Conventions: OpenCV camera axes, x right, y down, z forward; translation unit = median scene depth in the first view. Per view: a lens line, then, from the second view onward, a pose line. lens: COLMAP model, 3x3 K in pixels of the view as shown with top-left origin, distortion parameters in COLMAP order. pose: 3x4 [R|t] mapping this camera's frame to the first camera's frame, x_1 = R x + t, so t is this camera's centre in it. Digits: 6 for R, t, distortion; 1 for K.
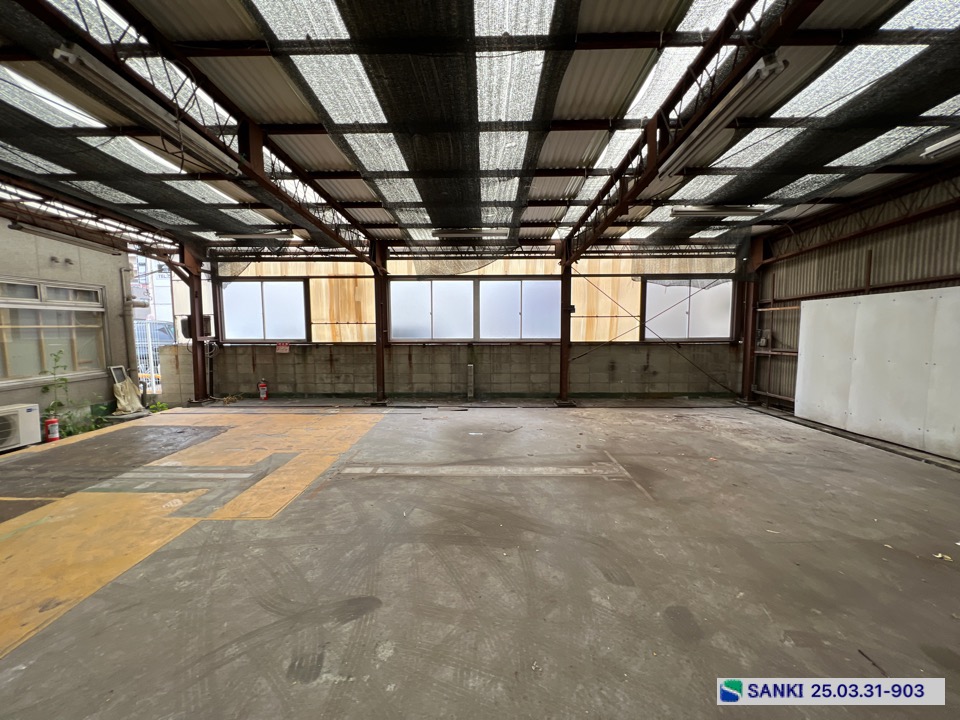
lens RADIAL K [[386.2, 0, 481.3], [0, 386.2, 361.6], [0, 0, 1]] dist [-0.003521, 0.001069]
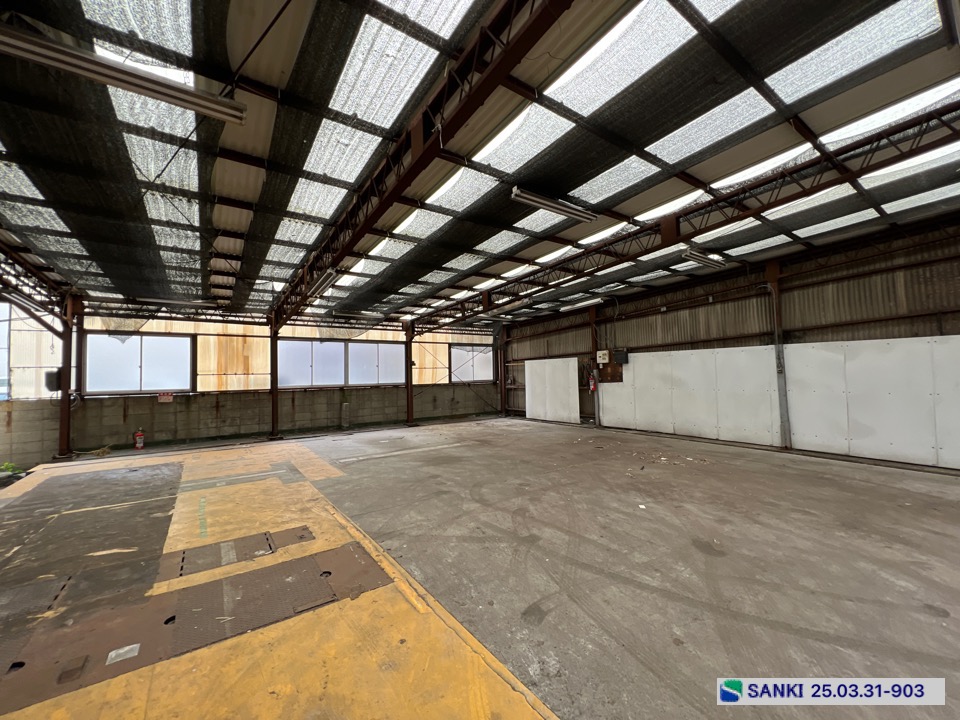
lens RADIAL K [[386.2, 0, 481.0], [0, 386.2, 361.8], [0, 0, 1]] dist [-0.003521, 0.001069]
pose [[0.807354, 0.007317, 0.590022, -0.469998], [0.065144, 0.992705, -0.101451, 0.034227], [-0.586461, 0.120343, 0.800988, -0.418868]]
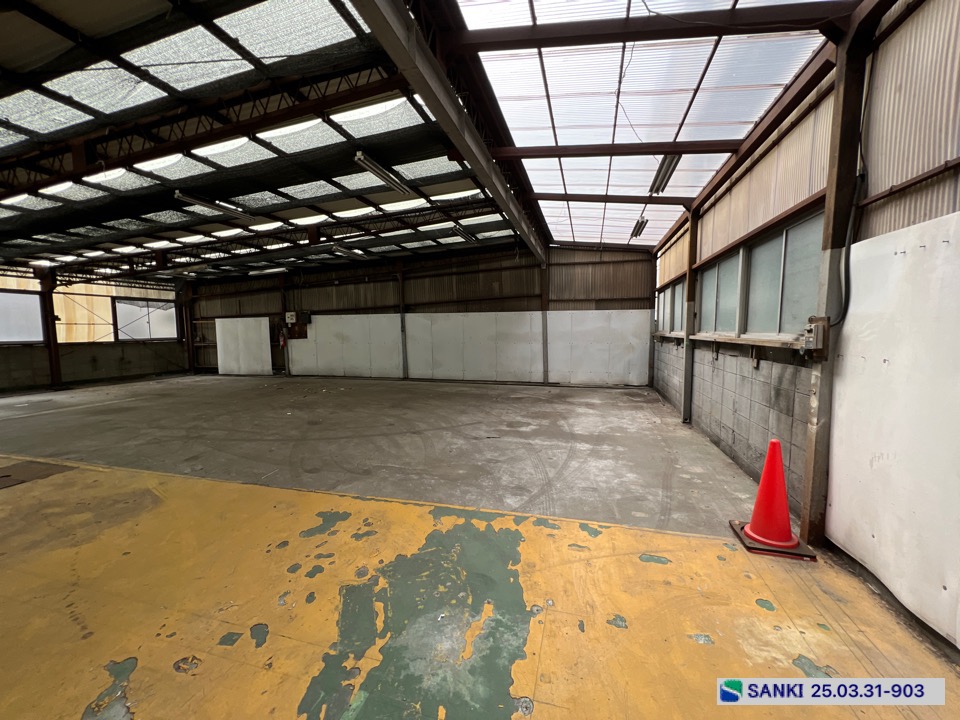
lens RADIAL K [[386.2, 0, 481.5], [0, 386.2, 363.1], [0, 0, 1]] dist [-0.003521, 0.001069]
pose [[0.254689, -0.080733, 0.963647, -0.695104], [0.090033, 0.994160, 0.059494, 0.072671], [-0.962823, 0.071607, 0.260471, -0.763272]]
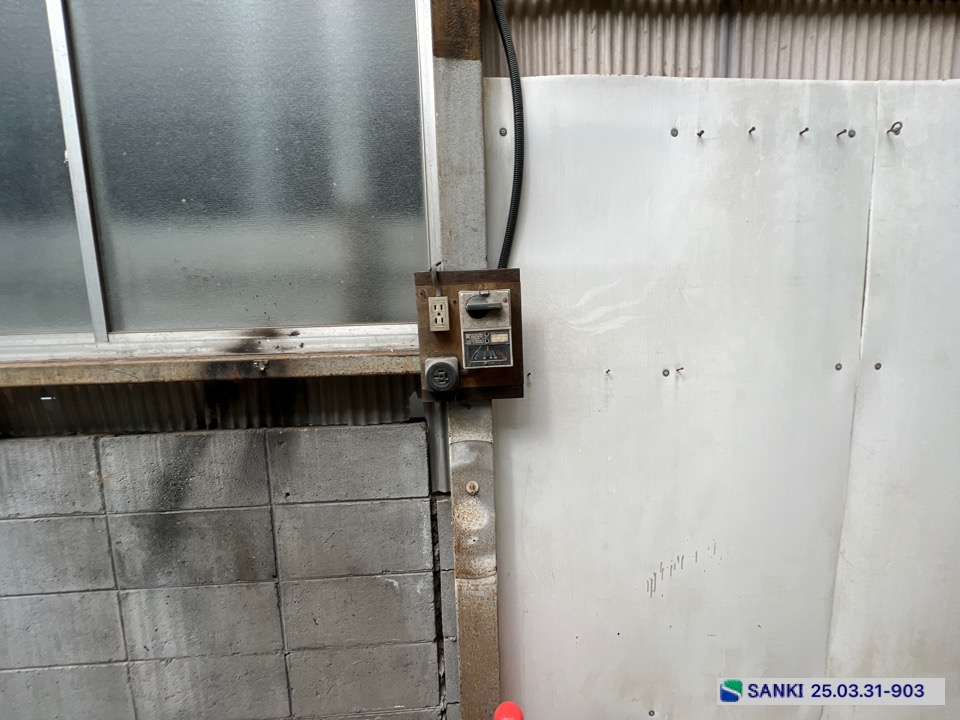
lens RADIAL K [[386.2, 0, 478.0], [0, 386.2, 366.7], [0, 0, 1]] dist [-0.003521, 0.001069]
pose [[-0.997869, 0.039055, -0.052274, -0.287764], [0.027602, 0.978541, 0.204197, 0.084018], [0.059127, 0.202318, -0.977533, -0.847823]]
